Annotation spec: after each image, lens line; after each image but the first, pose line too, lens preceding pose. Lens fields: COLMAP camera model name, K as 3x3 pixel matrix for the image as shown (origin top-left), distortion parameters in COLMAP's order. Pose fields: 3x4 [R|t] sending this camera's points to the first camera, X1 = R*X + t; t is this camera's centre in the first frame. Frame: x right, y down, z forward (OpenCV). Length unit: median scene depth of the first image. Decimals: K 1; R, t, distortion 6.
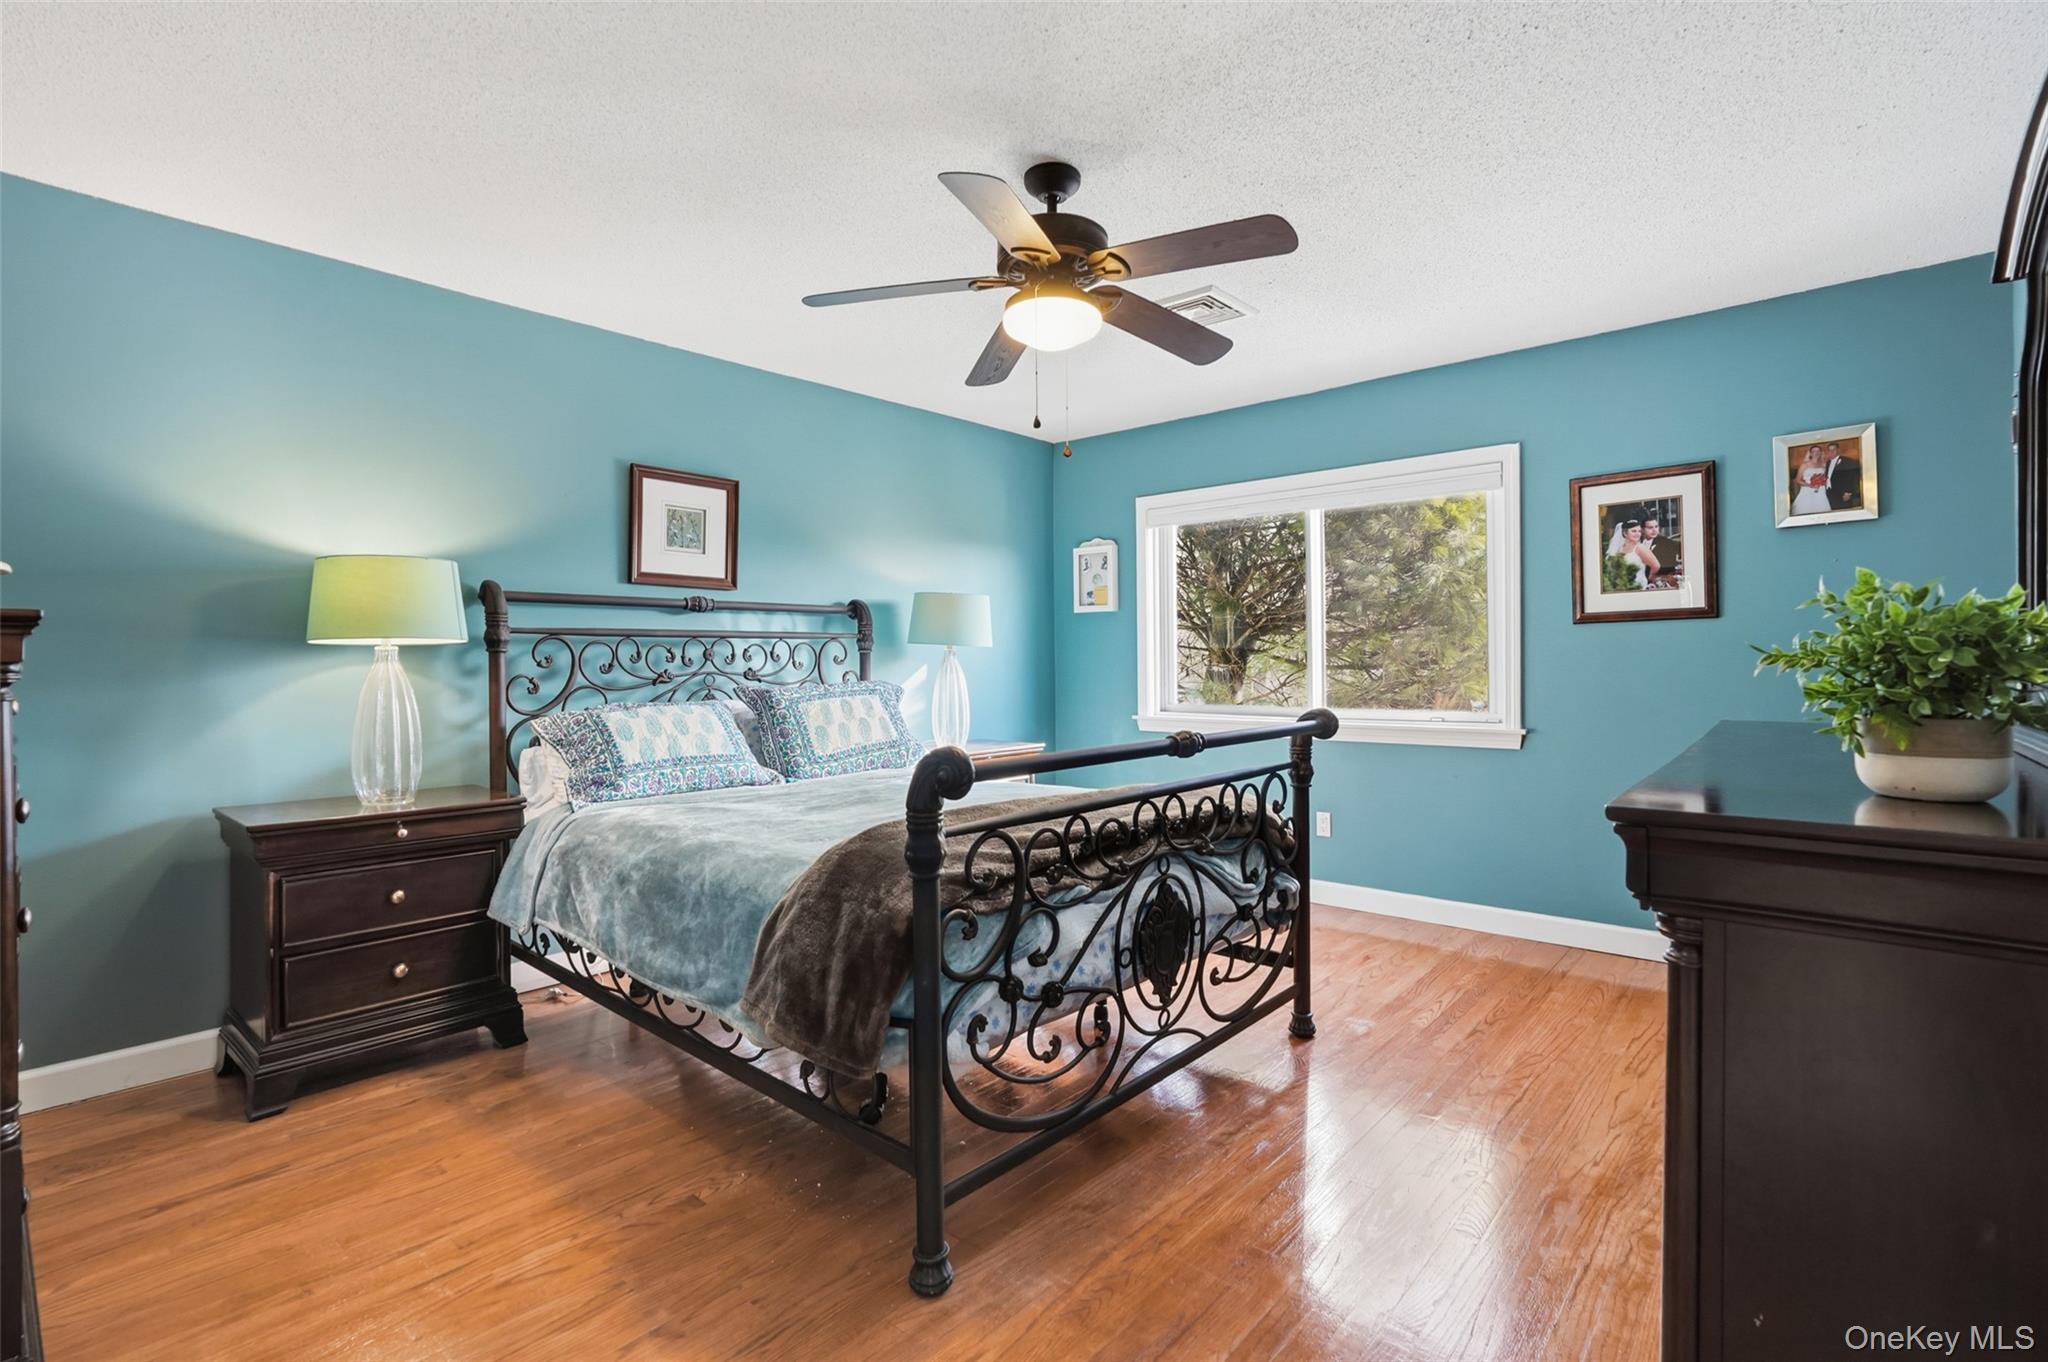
lens RADIAL K [[952.4, 0, 1024.2], [0, 952.4, 671.6], [0, 0, 1]] dist [-0.001121, 0.000031]
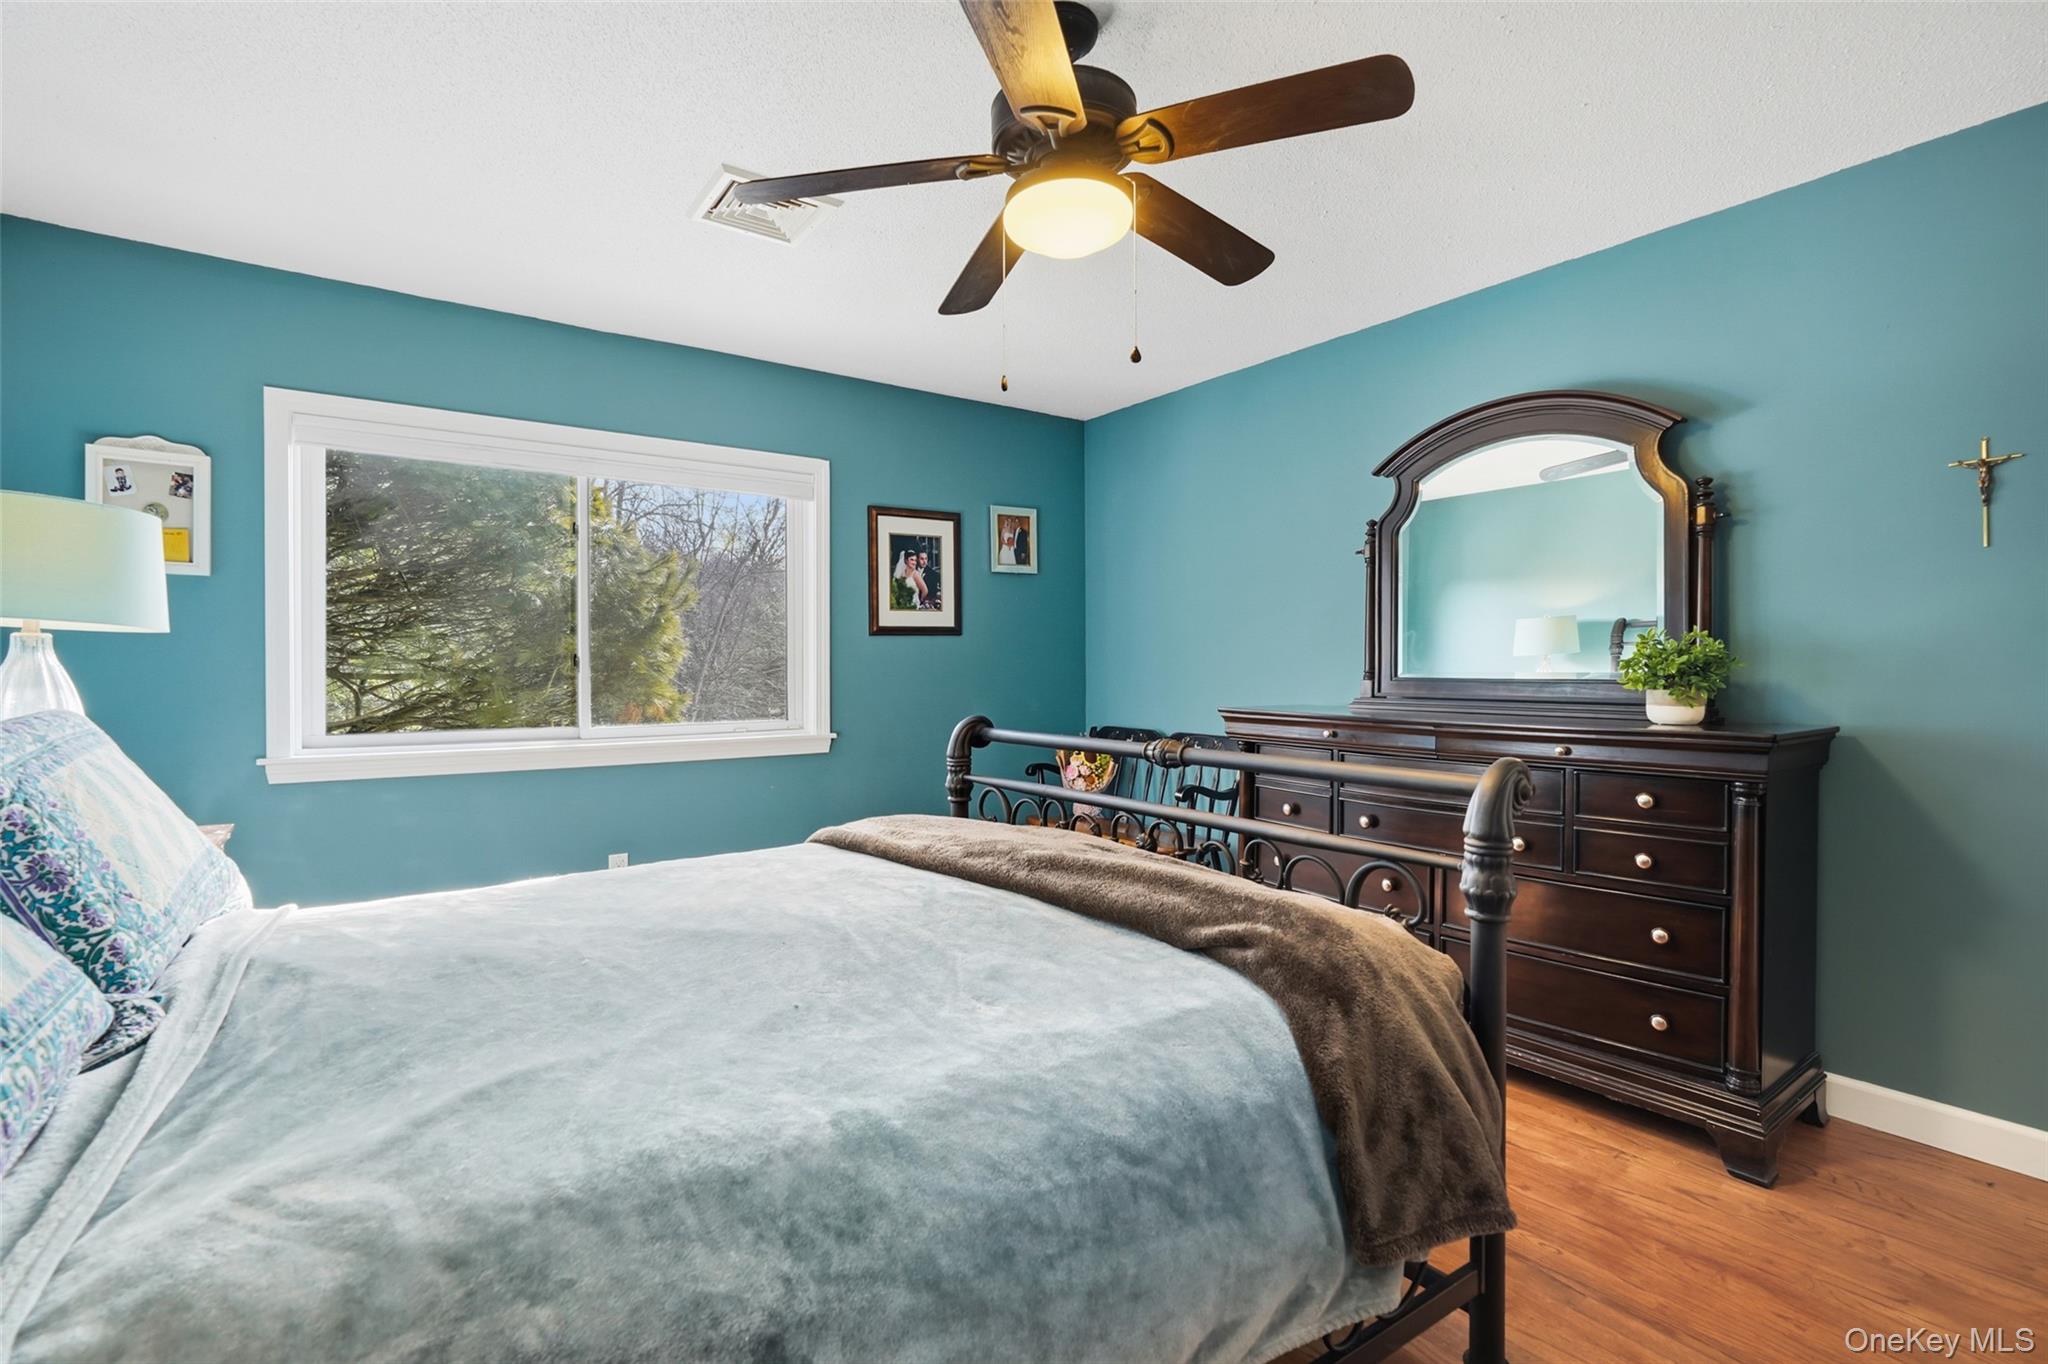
lens RADIAL K [[952.4, 0, 1021.6], [0, 952.4, 677.8], [0, 0, 1]] dist [-0.001121, 0.000031]
pose [[0.237543, -0.004502, 0.971367, -0.488279], [0.006347, 0.999975, 0.003083, -0.002902], [-0.971356, 0.005433, 0.237566, 0.591922]]
